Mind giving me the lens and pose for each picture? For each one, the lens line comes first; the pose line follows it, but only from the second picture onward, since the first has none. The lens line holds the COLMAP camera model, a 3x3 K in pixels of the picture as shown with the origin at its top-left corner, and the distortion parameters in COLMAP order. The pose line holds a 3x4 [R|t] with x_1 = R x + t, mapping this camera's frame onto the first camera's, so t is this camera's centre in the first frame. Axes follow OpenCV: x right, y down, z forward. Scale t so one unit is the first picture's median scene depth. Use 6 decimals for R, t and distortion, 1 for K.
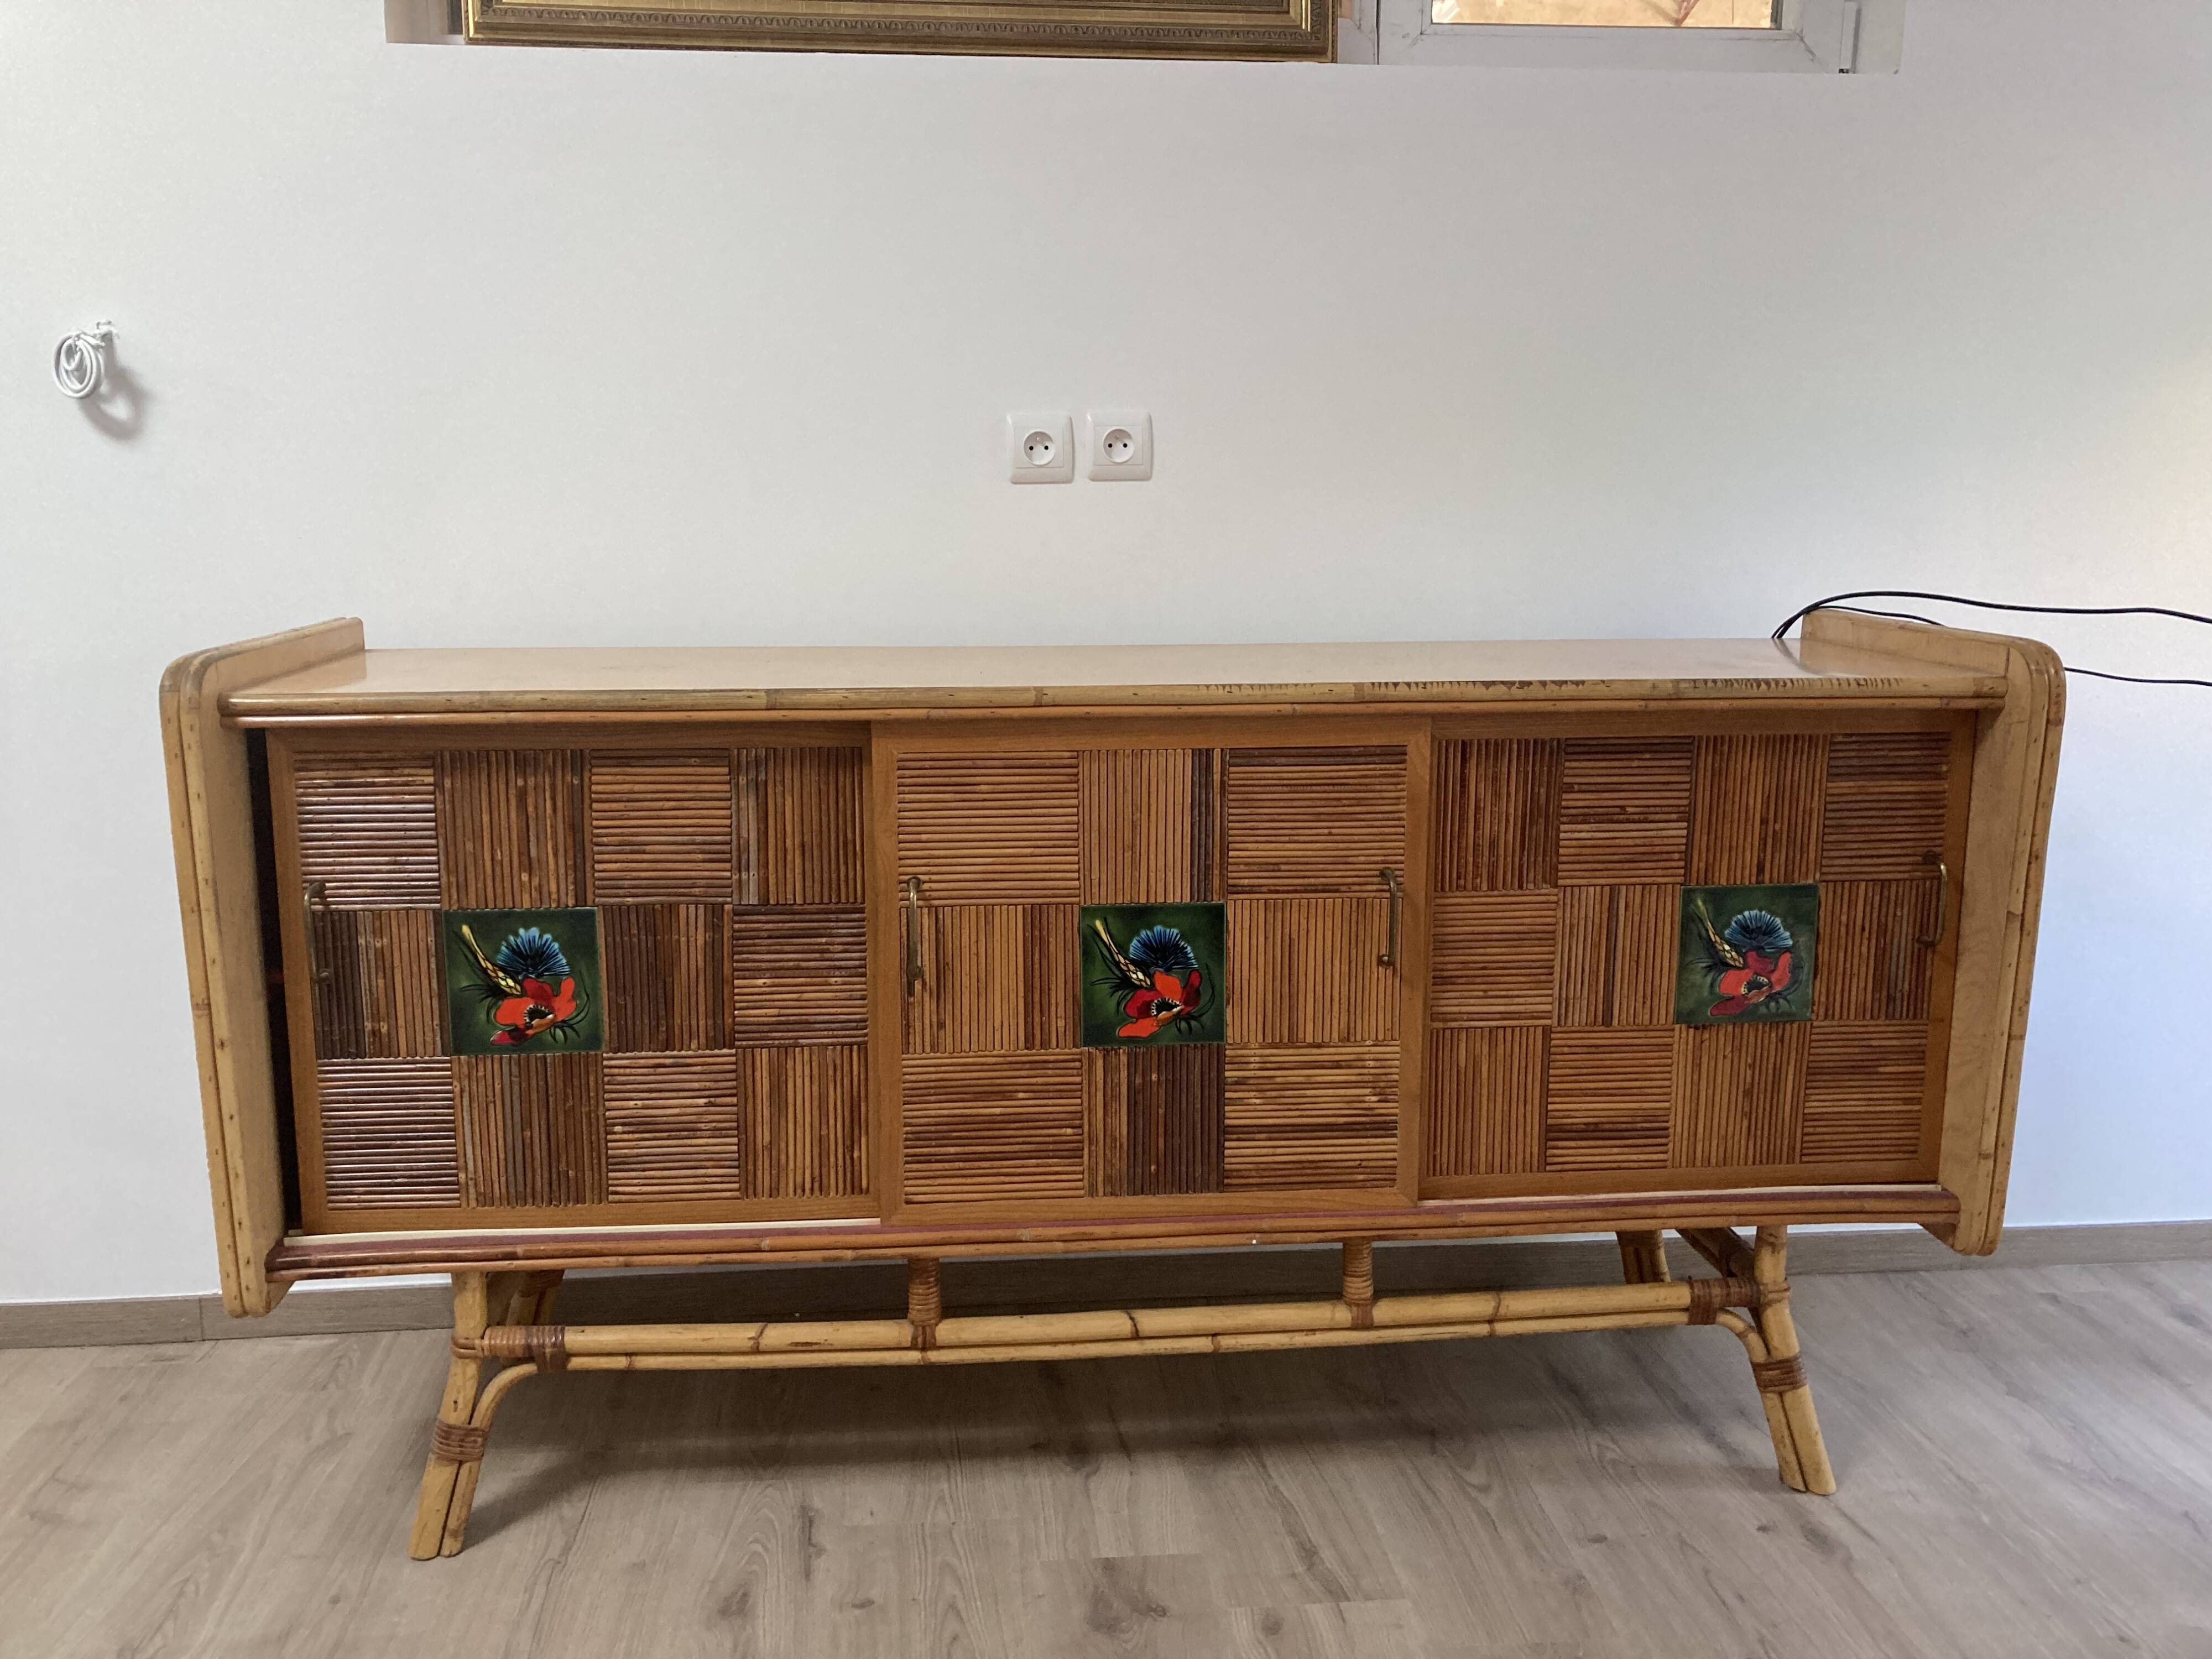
lens RADIAL K [[1824.0, 0, 1096.2], [0, 1824.0, 825.0], [0, 0, 1]] dist [0.032898, -0.035732]
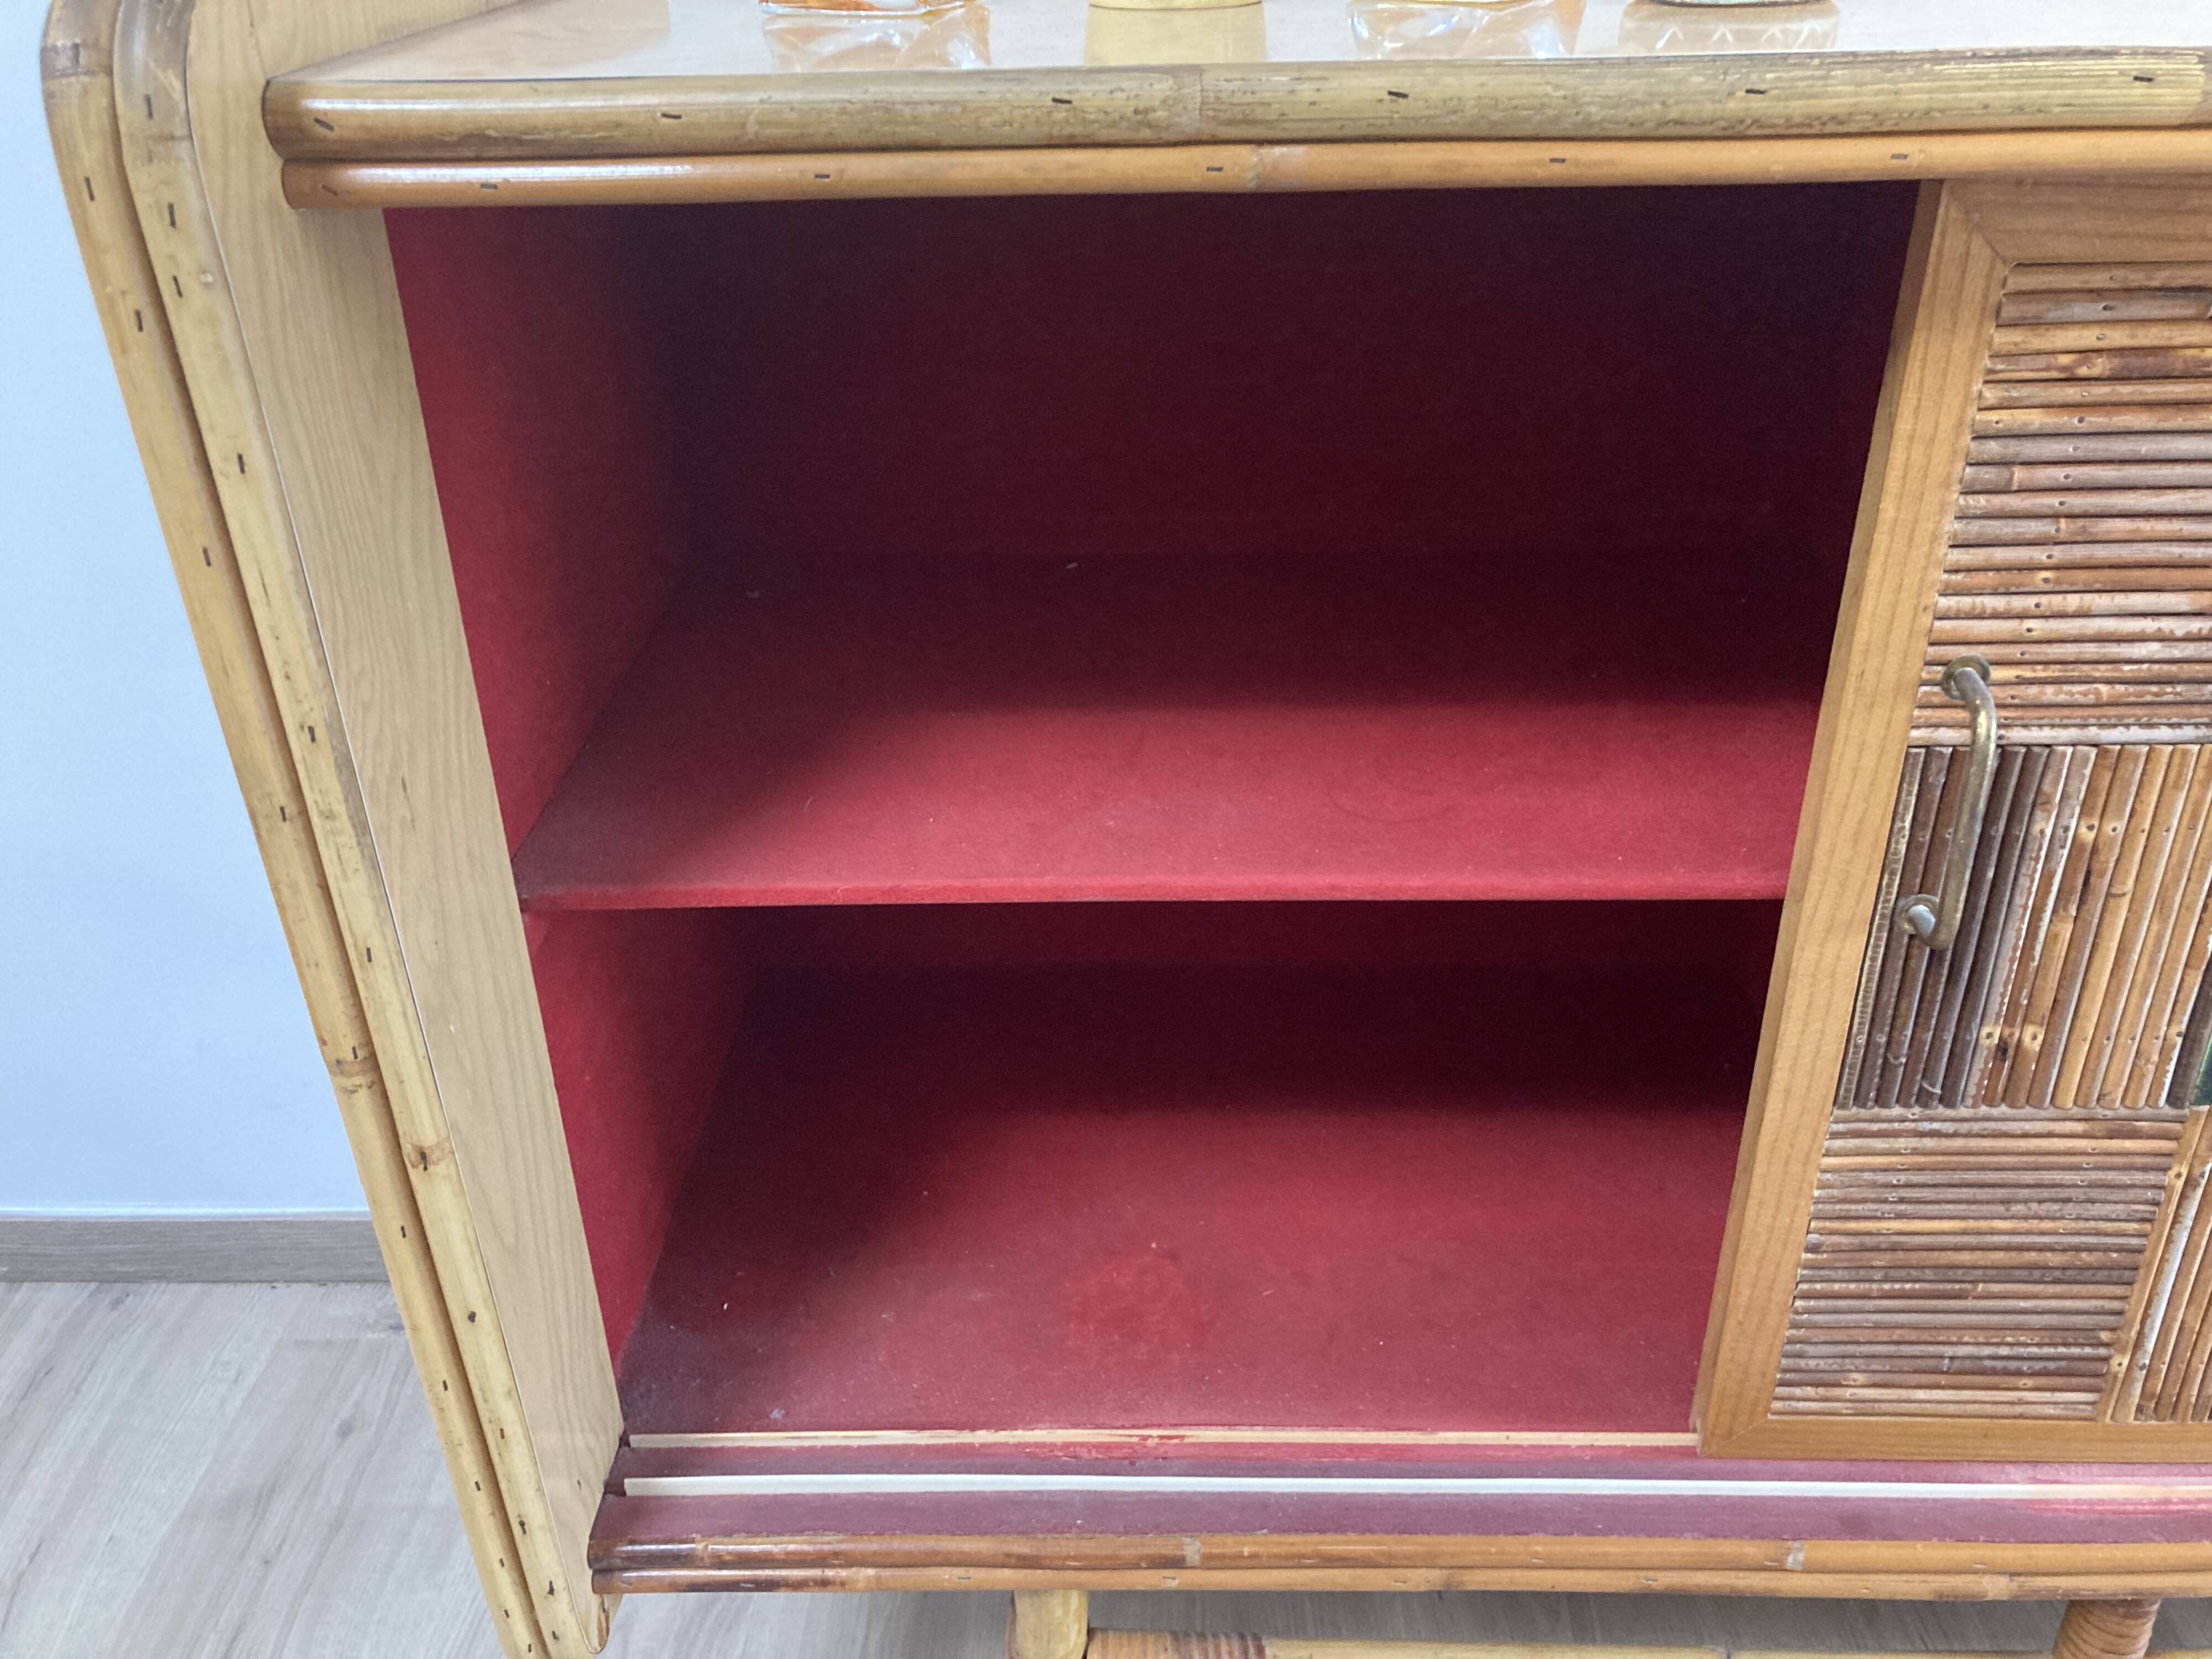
lens RADIAL K [[1824.0, 0, 1126.9], [0, 1824.0, 812.0], [0, 0, 1]] dist [0.032898, -0.035732]
pose [[0.994908, 0.033248, -0.095150, -0.291252], [-0.002161, 0.950844, 0.309663, -0.048028], [0.100769, -0.307880, 0.946074, 0.655687]]
